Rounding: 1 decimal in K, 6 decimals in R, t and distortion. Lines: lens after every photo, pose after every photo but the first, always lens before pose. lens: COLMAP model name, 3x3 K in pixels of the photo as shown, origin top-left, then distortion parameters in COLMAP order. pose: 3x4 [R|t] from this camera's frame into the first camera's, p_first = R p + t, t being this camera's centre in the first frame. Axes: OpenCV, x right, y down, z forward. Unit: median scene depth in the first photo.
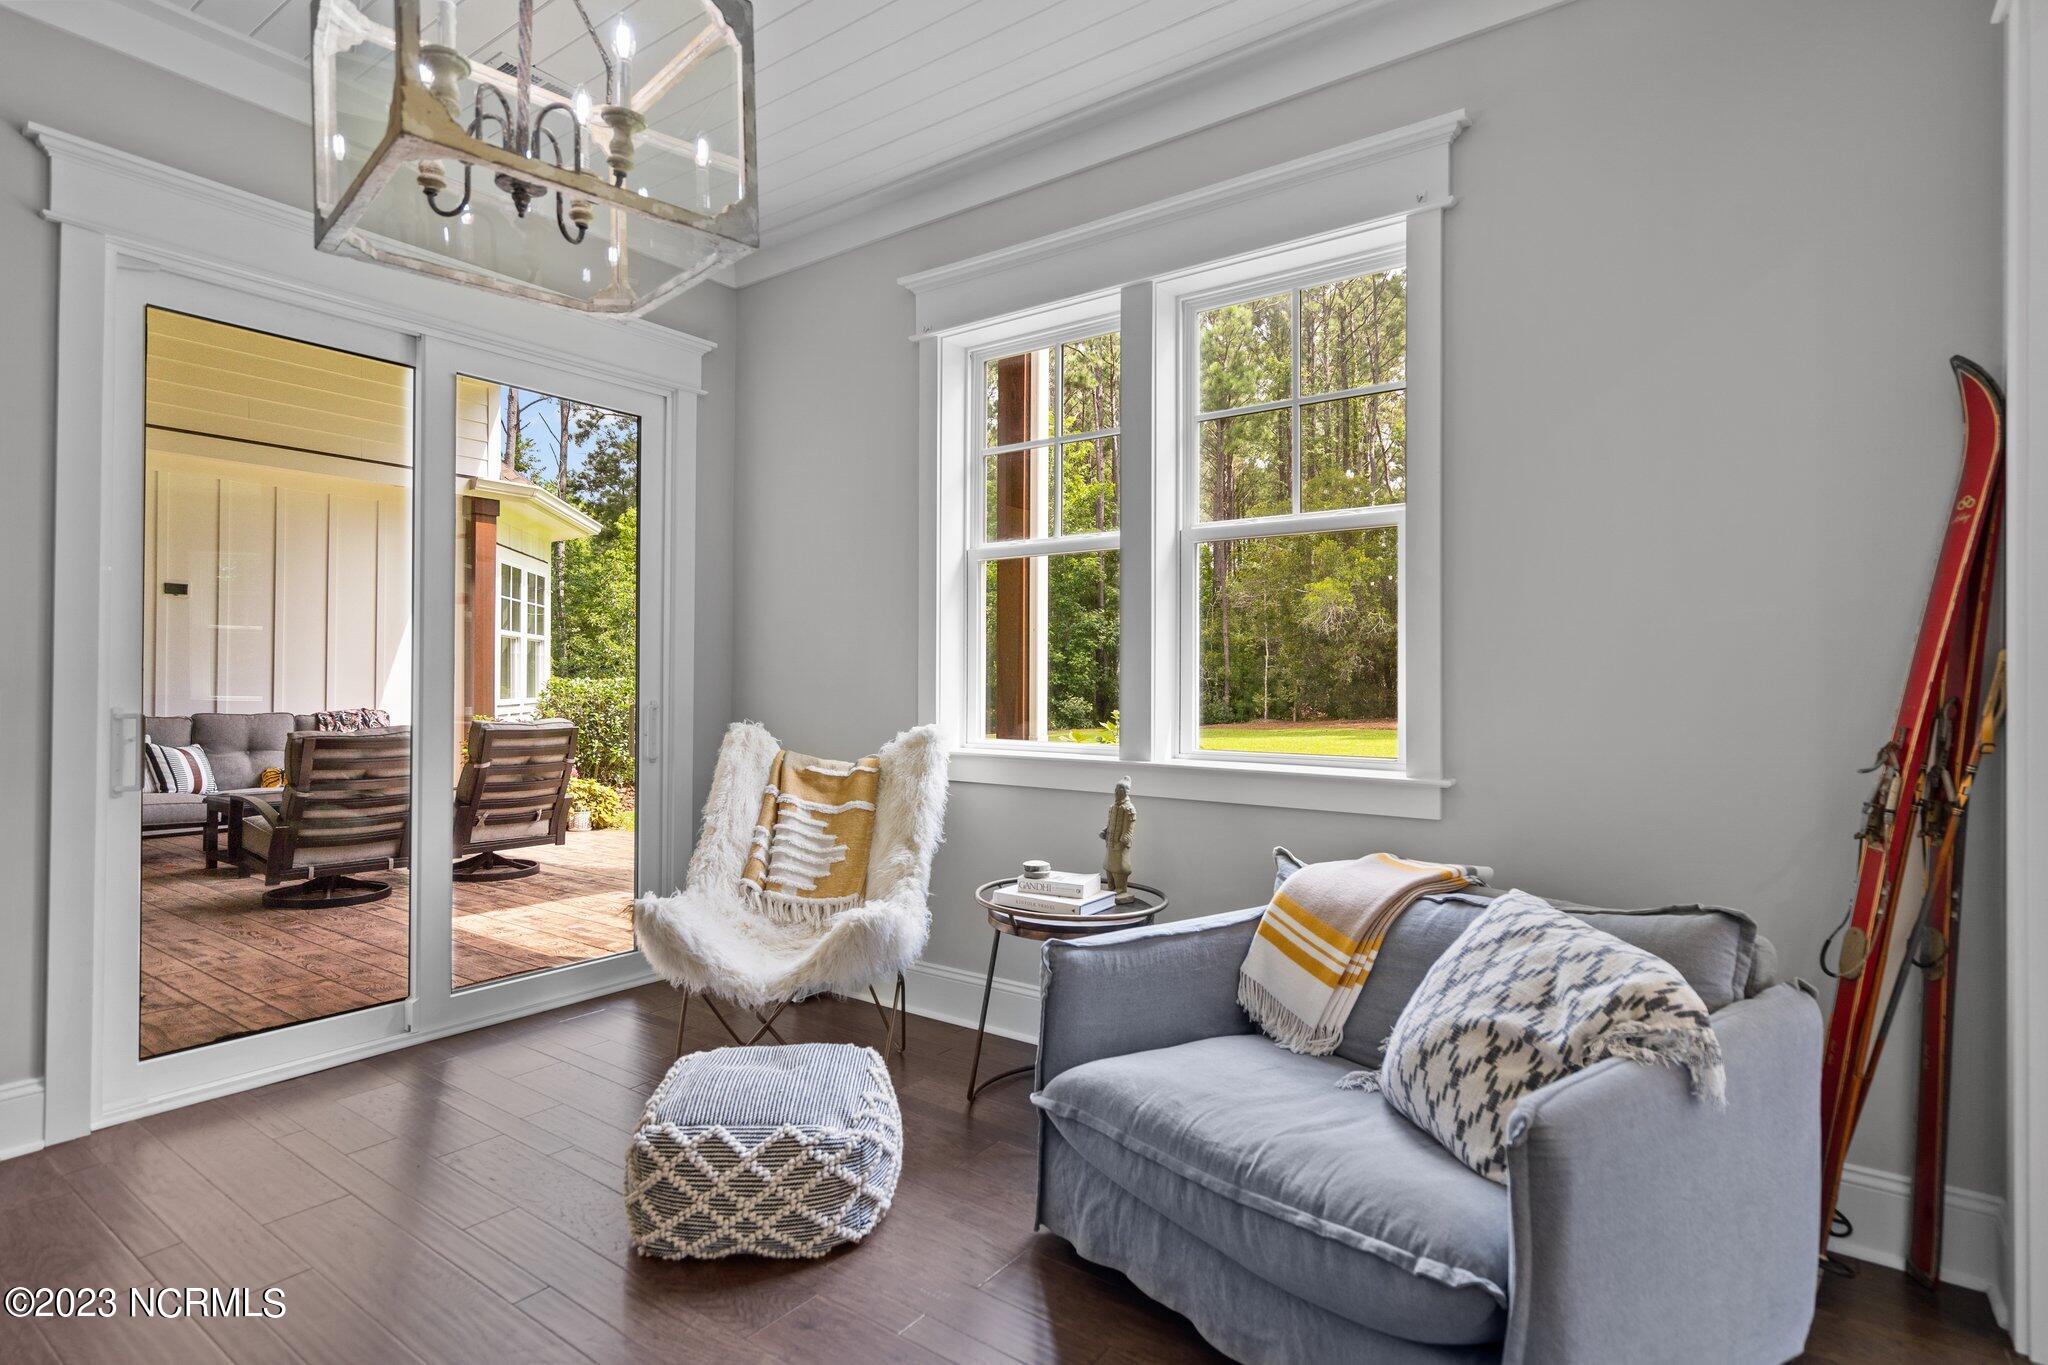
lens RADIAL K [[1124.0, 0, 1033.4], [0, 1124.0, 670.4], [0, 0, 1]] dist [0.003733, 0.001059]
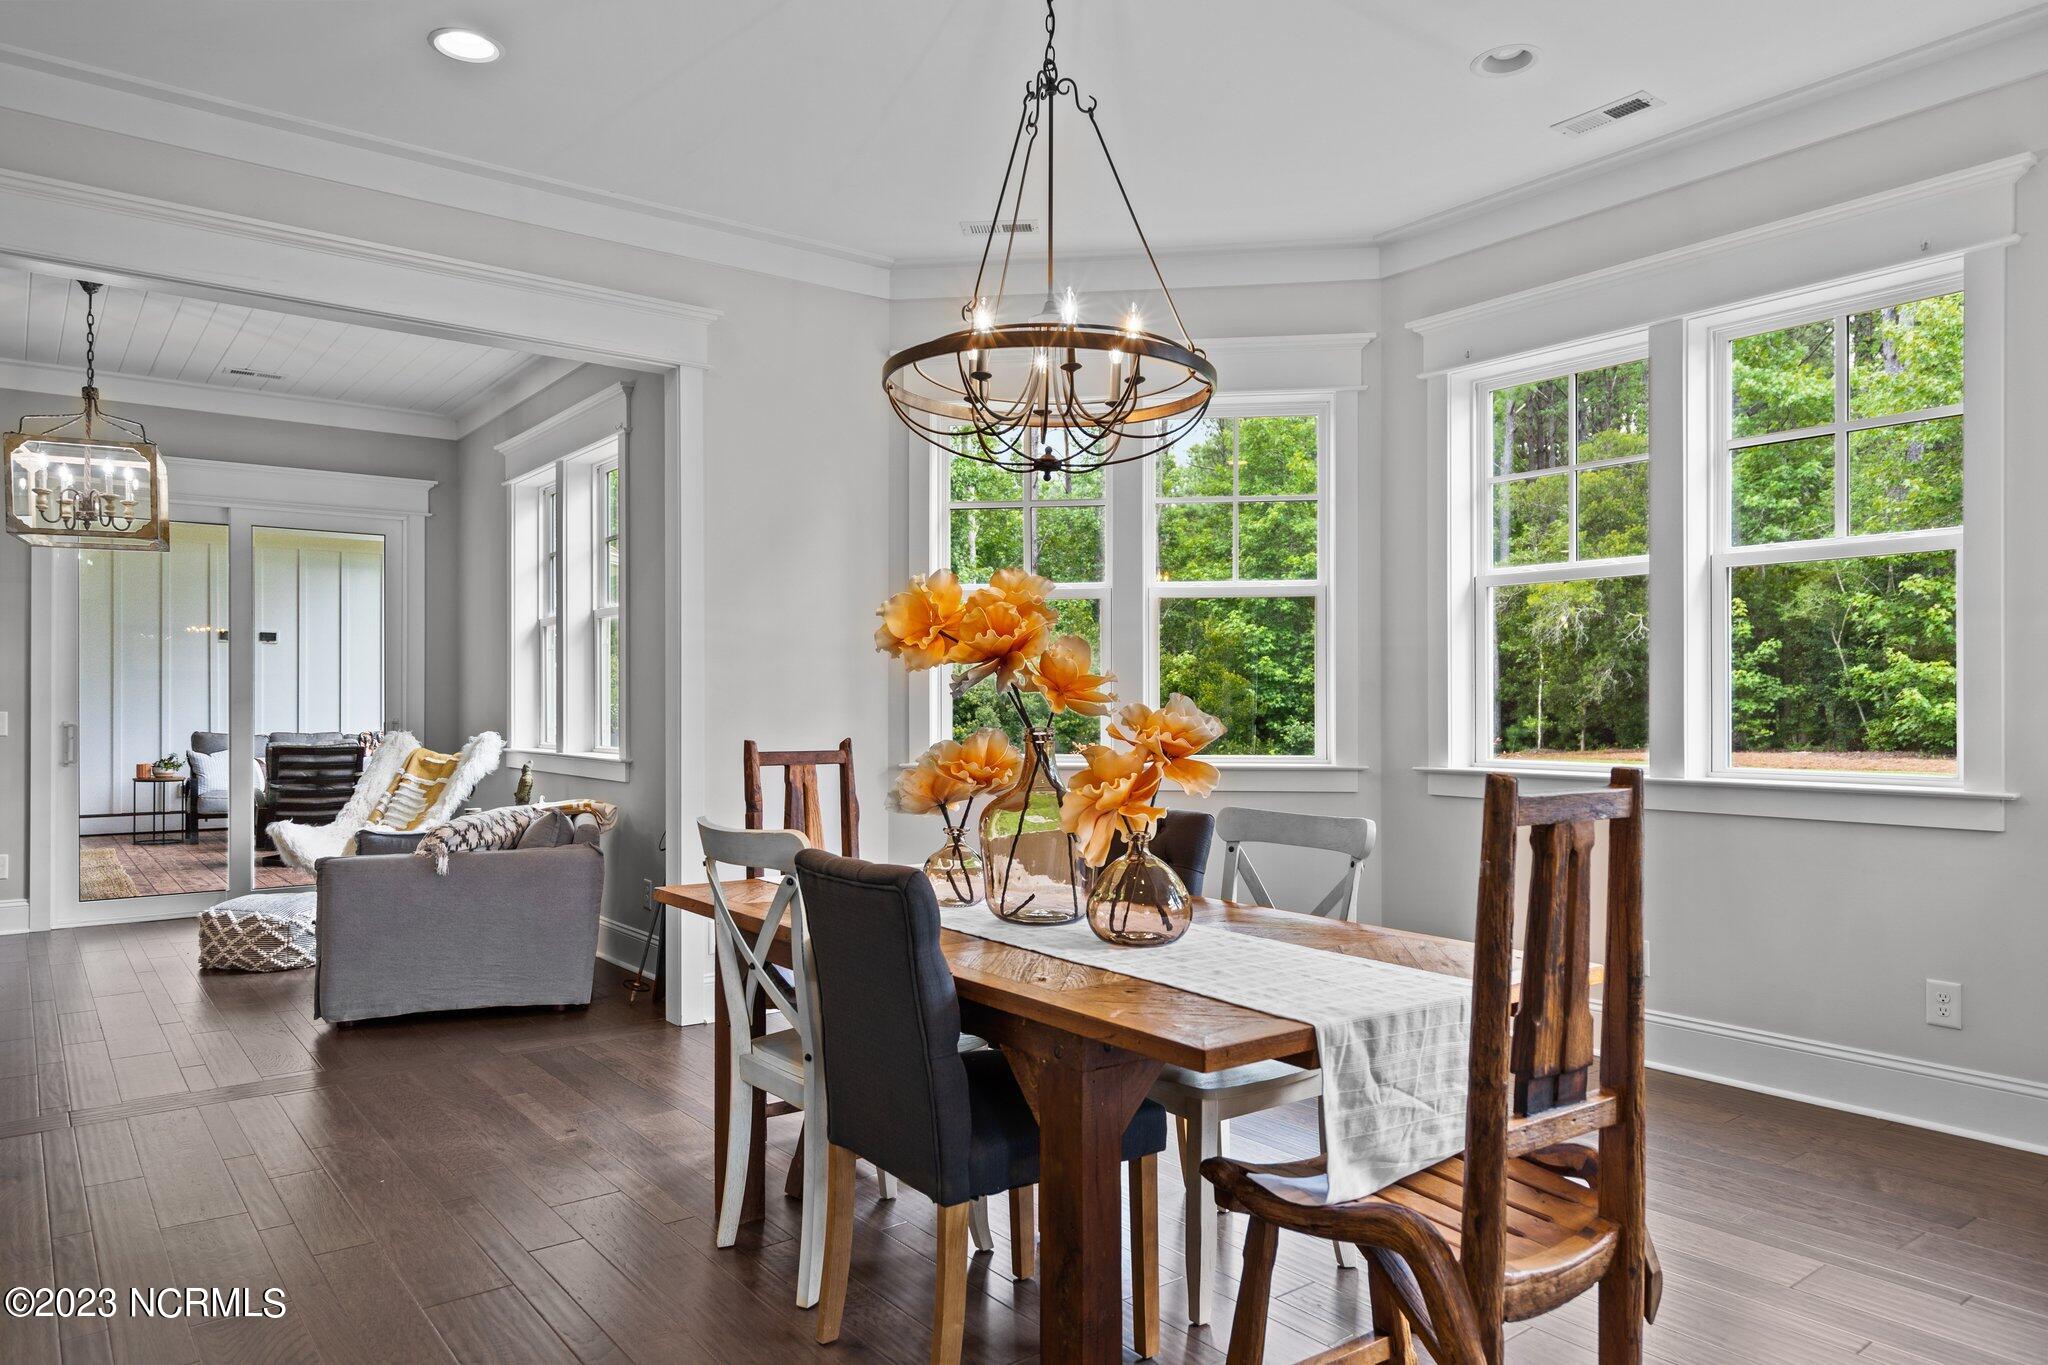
lens RADIAL K [[1429.7, 0, 1021.7], [0, 1429.7, 694.4], [0, 0, 1]] dist [-0.012461, -0.003469]
pose [[0.959653, -0.009073, -0.281040, 1.564326], [0.009721, 0.999952, 0.000913, 0.000275], [0.281018, -0.003609, 0.959696, -0.959397]]
